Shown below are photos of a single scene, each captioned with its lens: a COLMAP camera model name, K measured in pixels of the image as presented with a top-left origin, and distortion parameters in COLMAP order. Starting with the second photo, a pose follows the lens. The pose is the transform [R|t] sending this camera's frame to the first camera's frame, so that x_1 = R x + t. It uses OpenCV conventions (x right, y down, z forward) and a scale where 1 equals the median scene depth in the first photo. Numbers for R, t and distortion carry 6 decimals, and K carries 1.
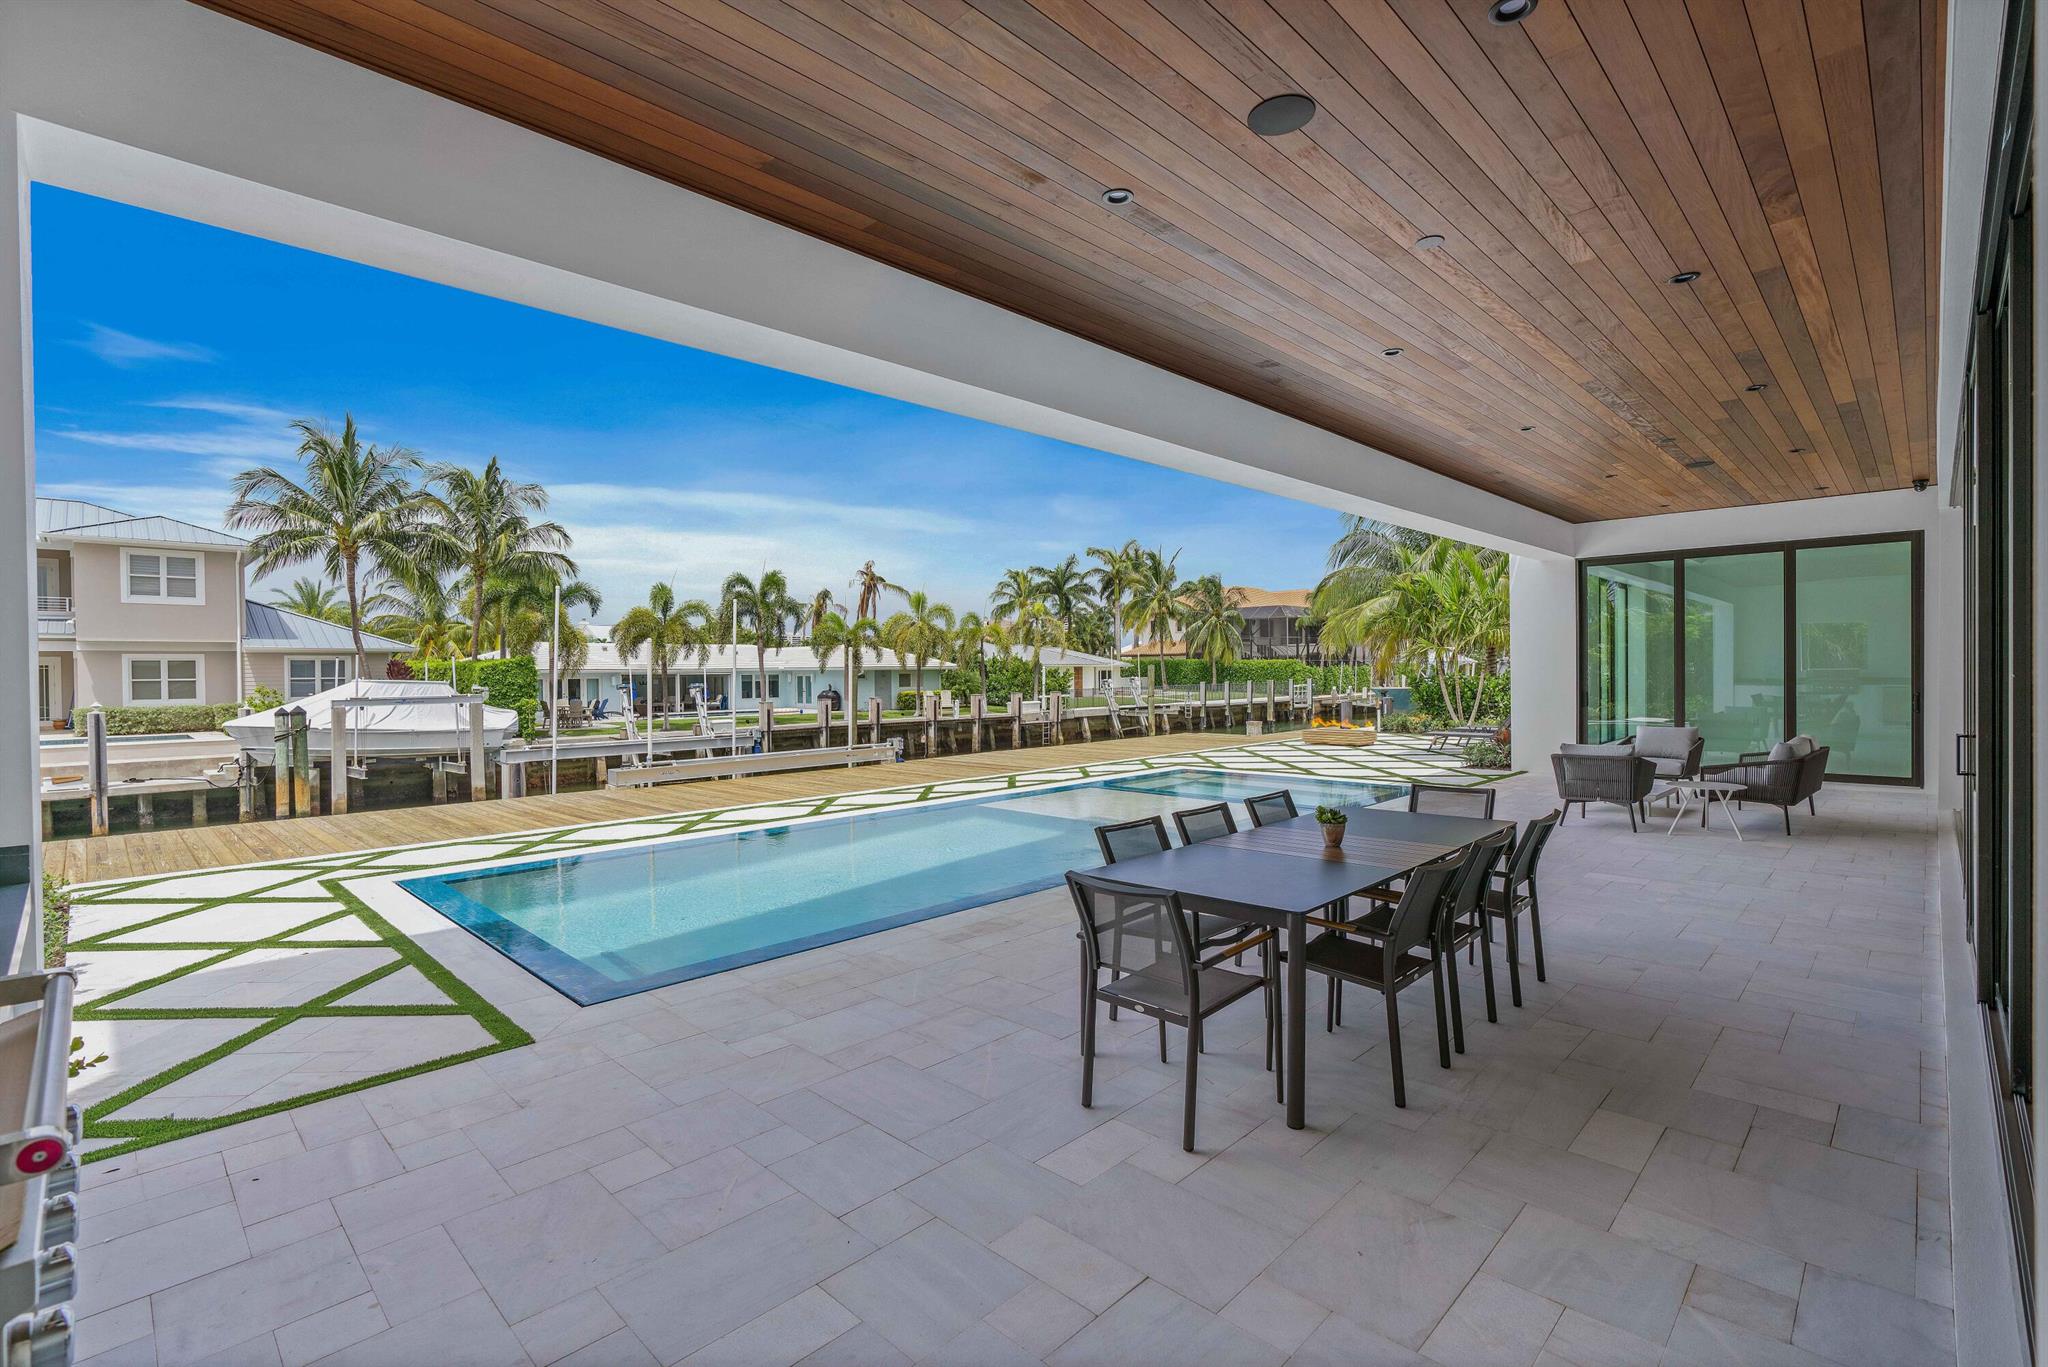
lens RADIAL K [[912.3, 0, 1009.6], [0, 912.3, 684.0], [0, 0, 1]] dist [-0.011393, 0.004725]
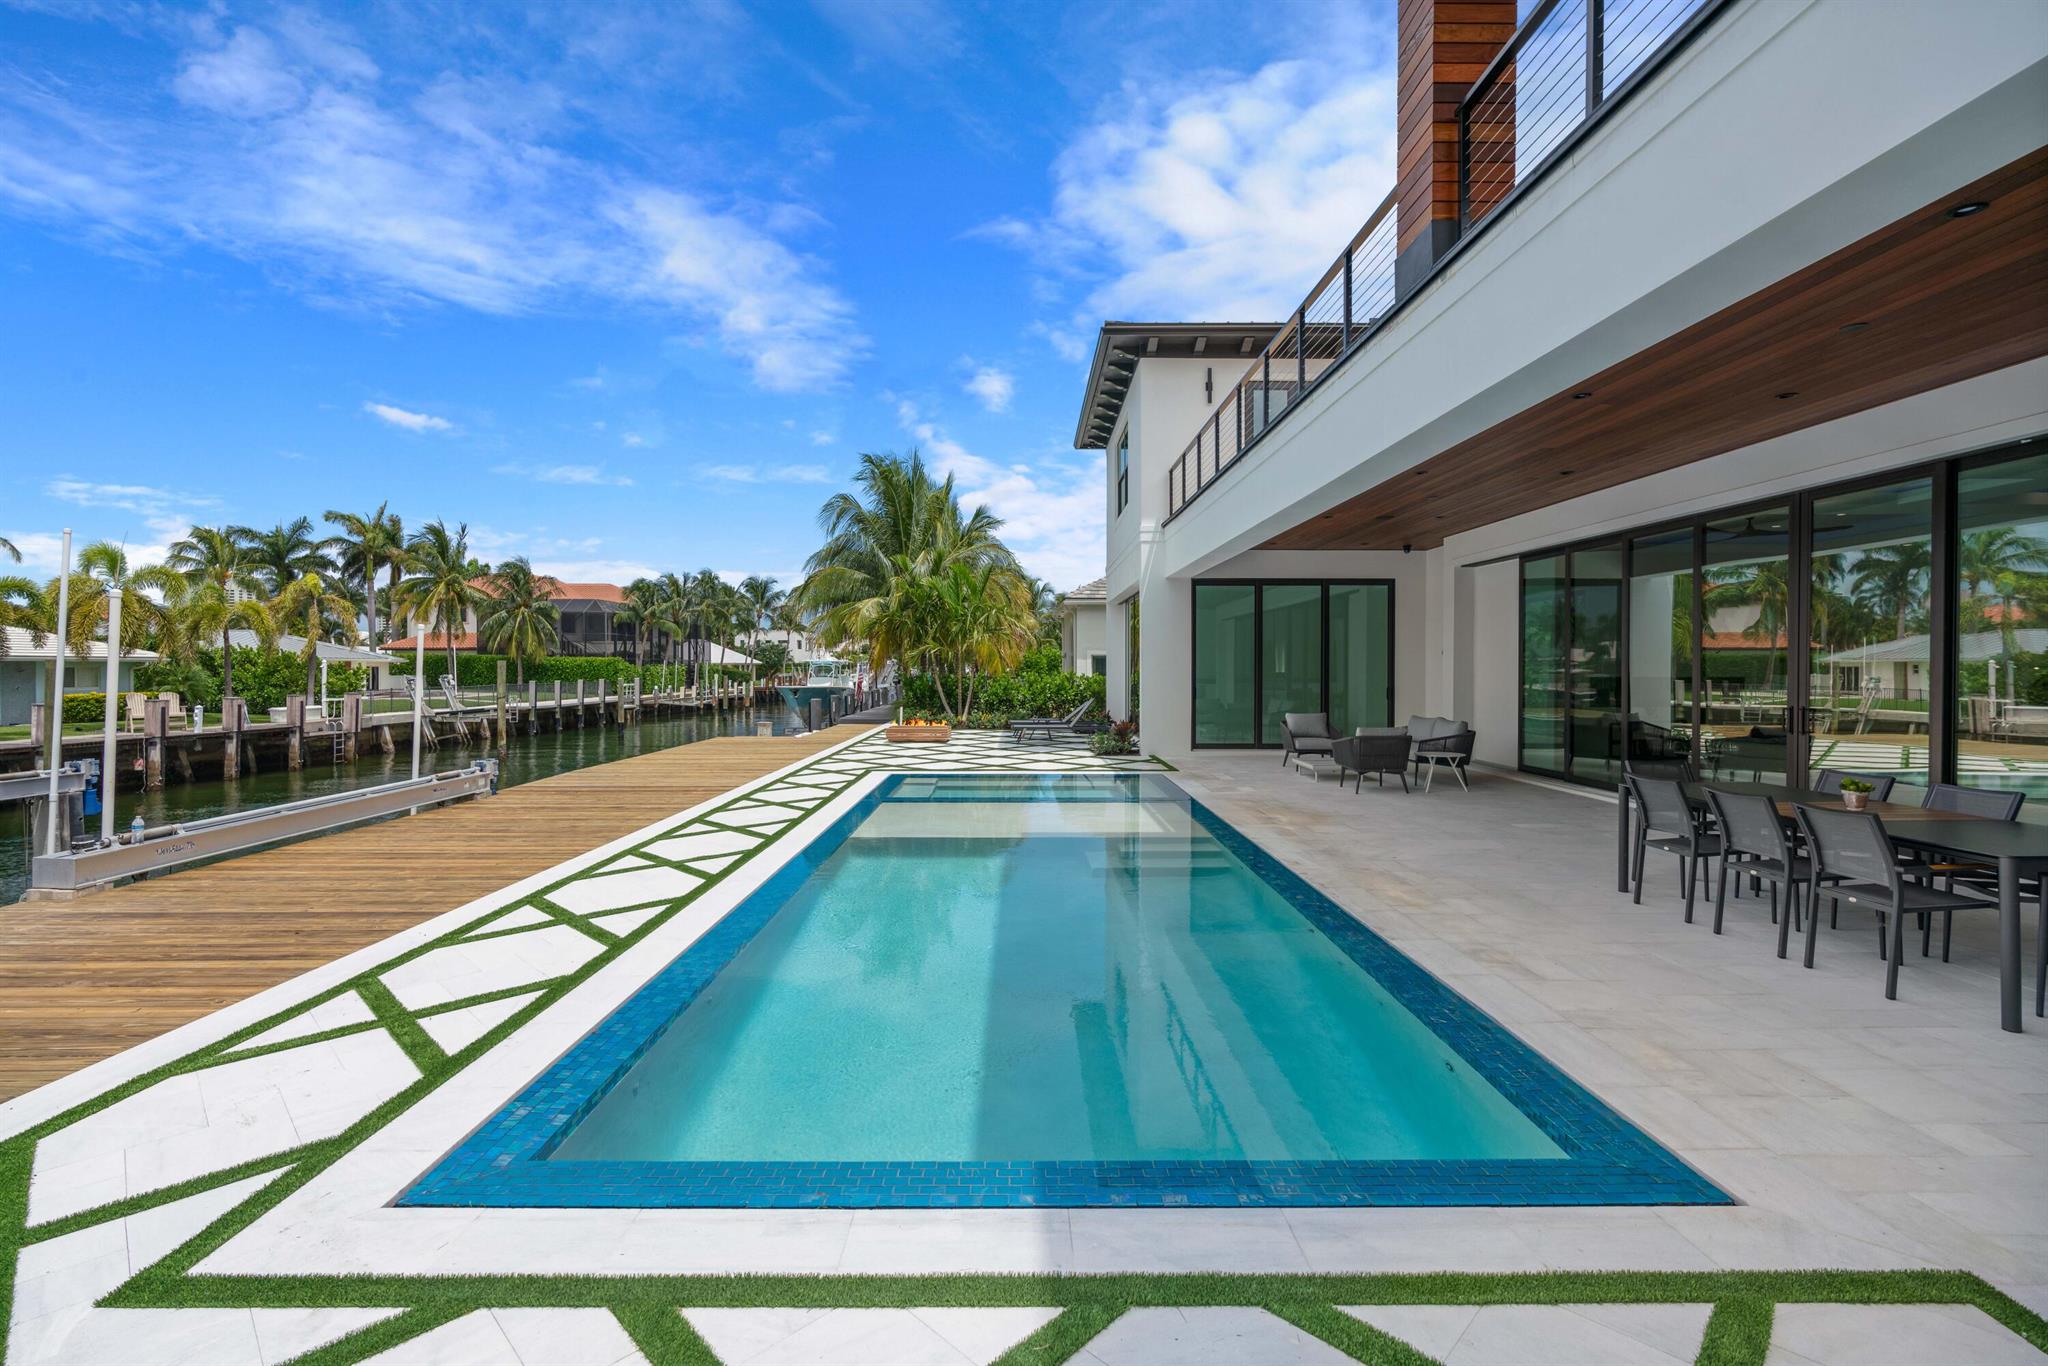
lens RADIAL K [[912.3, 0, 1019.3], [0, 912.3, 667.2], [0, 0, 1]] dist [-0.011393, 0.004725]
pose [[0.709658, 0.011885, 0.704446, -0.139708], [0.001054, 0.999839, -0.017930, 0.001130], [-0.704545, 0.013467, 0.709531, 0.102541]]
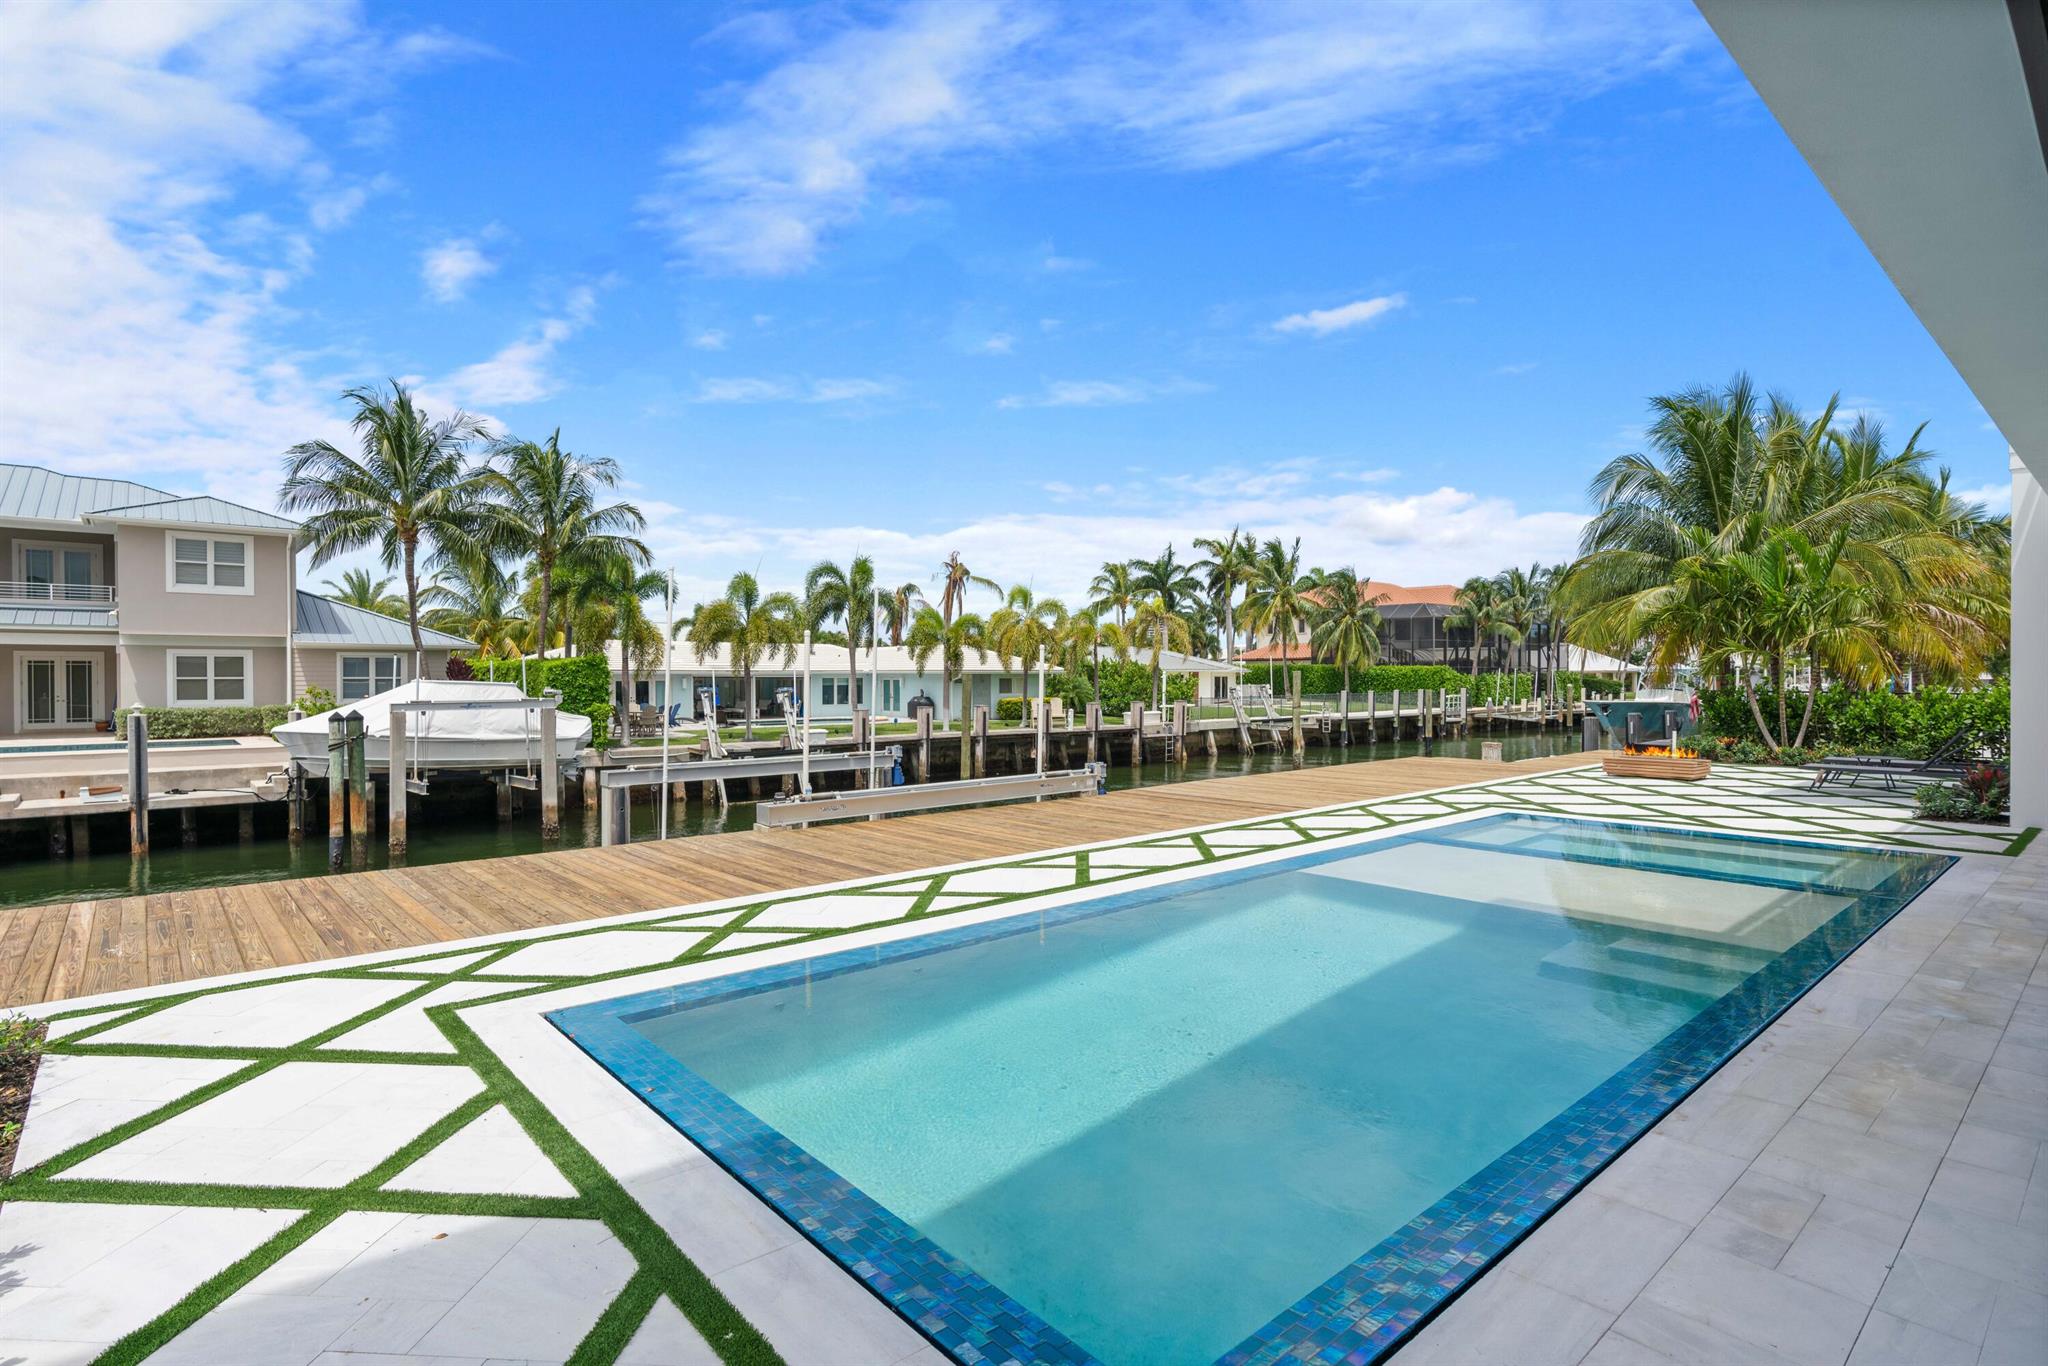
lens RADIAL K [[1006.1, 0, 1014.0], [0, 1006.1, 692.9], [0, 0, 1]] dist [-0.006194, 0.001687]
pose [[0.997030, 0.010086, -0.076347, -0.057141], [-0.009860, 0.999946, 0.003330, -0.000907], [0.076376, -0.002568, 0.997076, 0.064056]]
